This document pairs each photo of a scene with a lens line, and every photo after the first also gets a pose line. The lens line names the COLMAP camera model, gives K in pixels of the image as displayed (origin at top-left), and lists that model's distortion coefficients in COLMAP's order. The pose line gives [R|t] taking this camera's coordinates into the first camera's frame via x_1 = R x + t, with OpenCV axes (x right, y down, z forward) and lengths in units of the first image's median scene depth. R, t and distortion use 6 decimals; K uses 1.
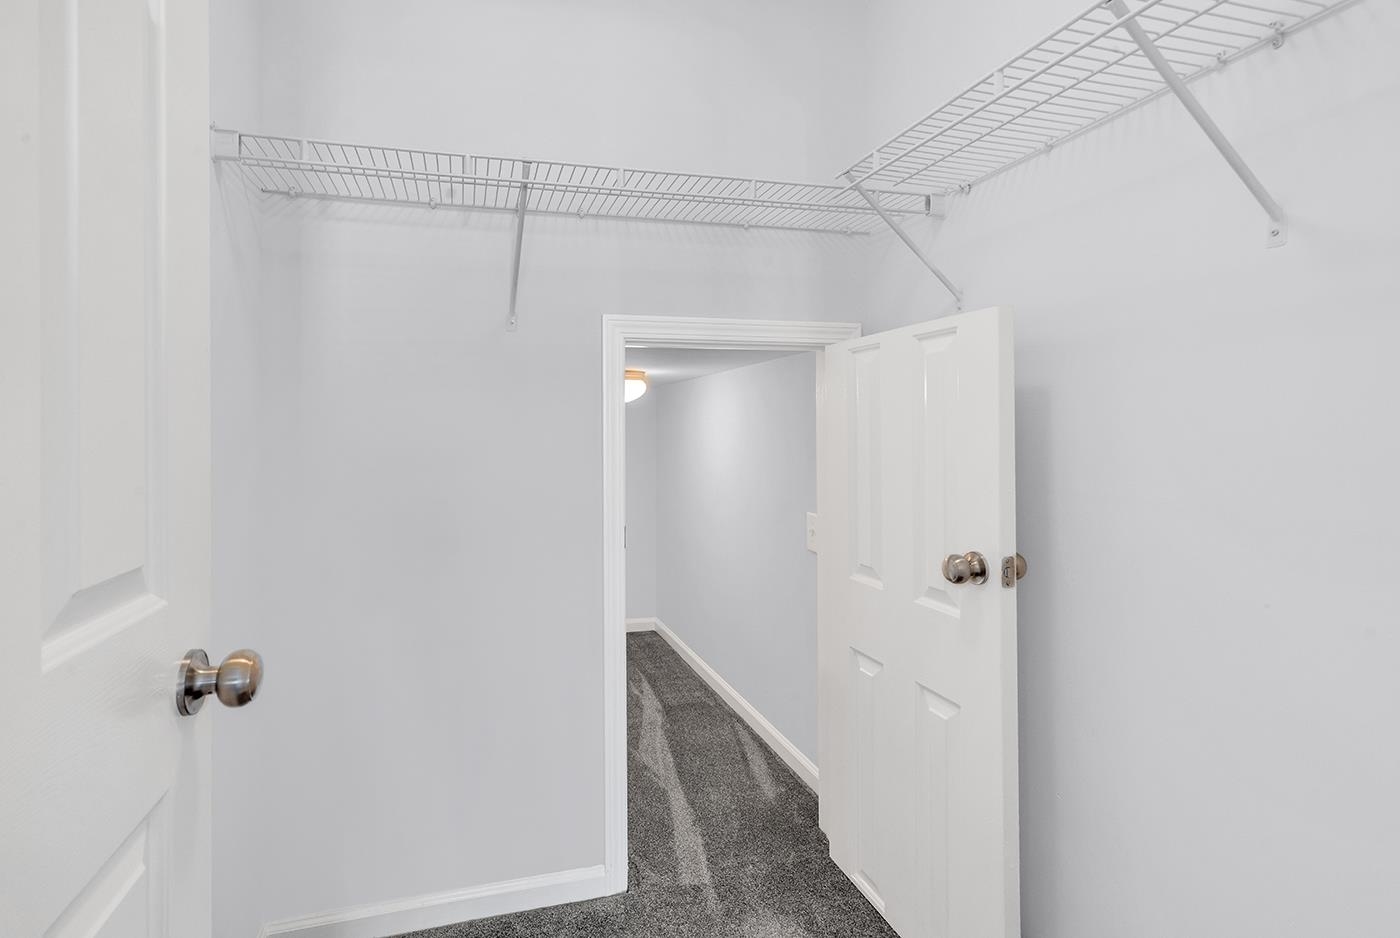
lens RADIAL K [[706.9, 0, 693.7], [0, 706.9, 429.7], [0, 0, 1]] dist [-0.001164, -0.001009]
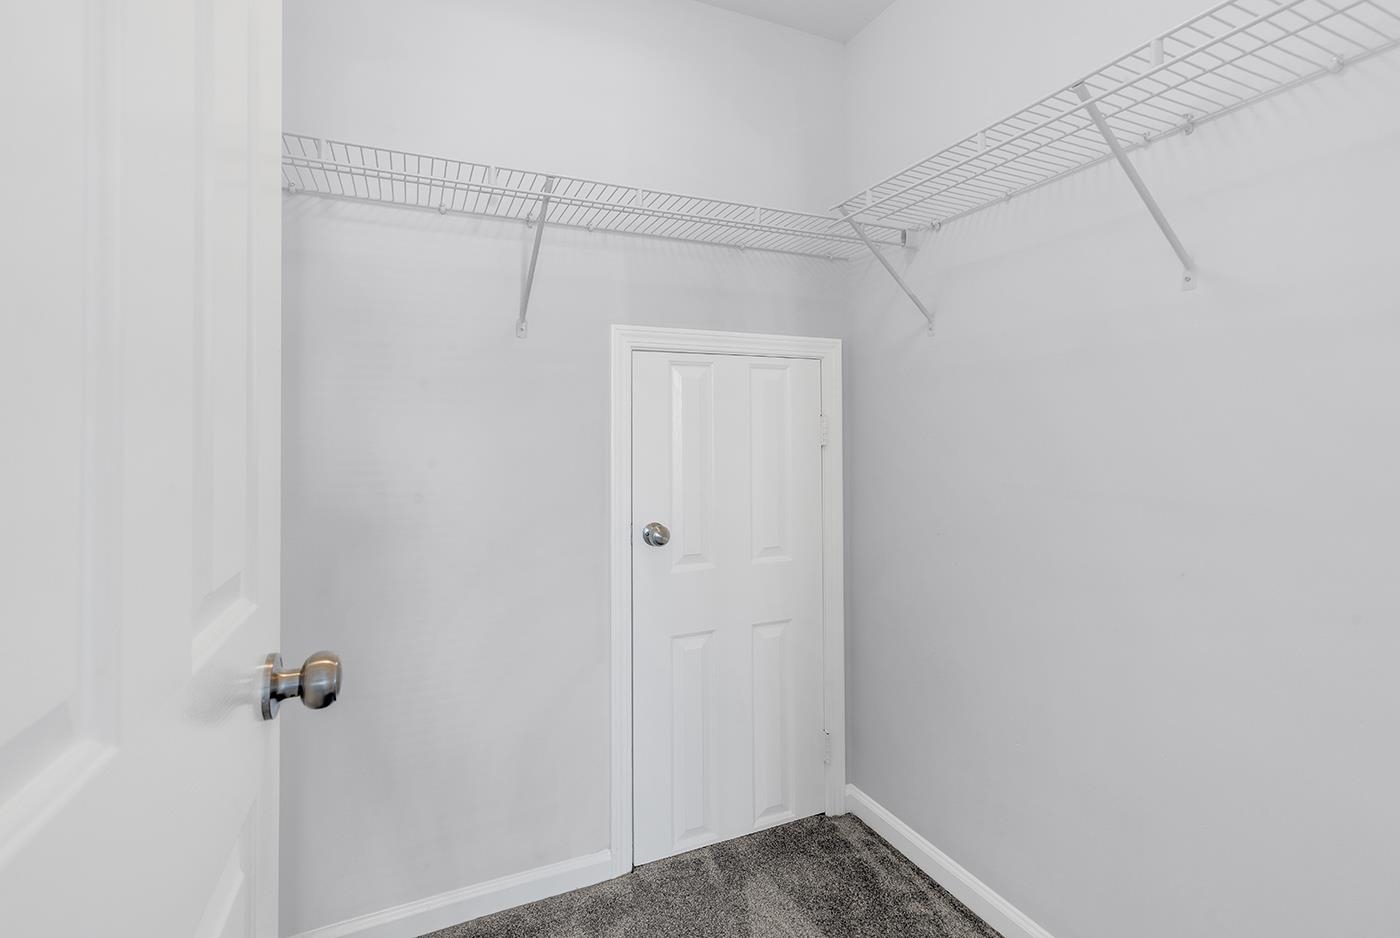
lens RADIAL K [[706.9, 0, 693.7], [0, 706.9, 429.7], [0, 0, 1]] dist [-0.001164, -0.001009]
pose [[0.982385, 0.003782, 0.186830, -0.212722], [-0.002349, 0.999966, -0.007894, 0.002470], [-0.186854, 0.007316, 0.982360, -0.058912]]
